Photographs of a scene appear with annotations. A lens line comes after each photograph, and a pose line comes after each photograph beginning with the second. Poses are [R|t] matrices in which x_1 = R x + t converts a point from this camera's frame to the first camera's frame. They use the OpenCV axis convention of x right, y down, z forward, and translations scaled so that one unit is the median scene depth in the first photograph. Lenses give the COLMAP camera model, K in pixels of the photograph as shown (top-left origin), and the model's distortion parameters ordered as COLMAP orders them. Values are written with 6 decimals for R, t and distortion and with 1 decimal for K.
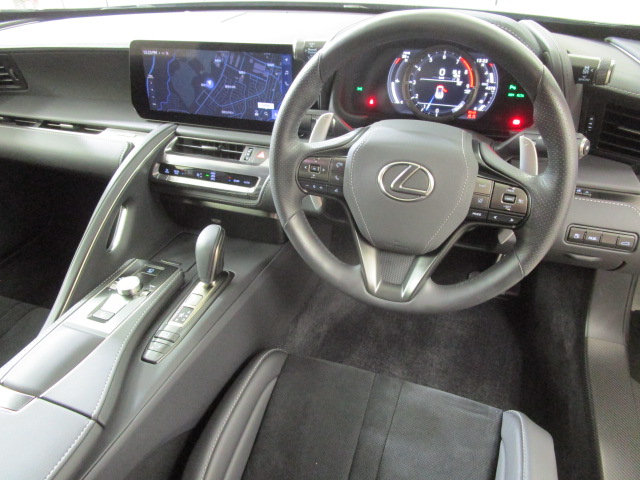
lens RADIAL K [[460.6, 0, 320.0], [0, 460.6, 240.0], [0, 0, 1]] dist [-0.018463, 0.003357]
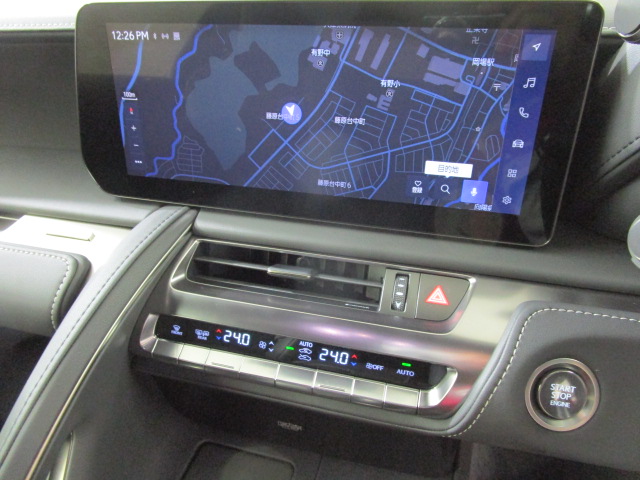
lens RADIAL K [[460.6, 0, 320.0], [0, 460.6, 240.0], [0, 0, 1]] dist [-0.018463, 0.003357]
pose [[0.995359, -0.030808, 0.091165, -0.252870], [0.035800, 0.997919, -0.053634, -0.209824], [-0.089323, 0.056648, 0.994390, 0.612536]]
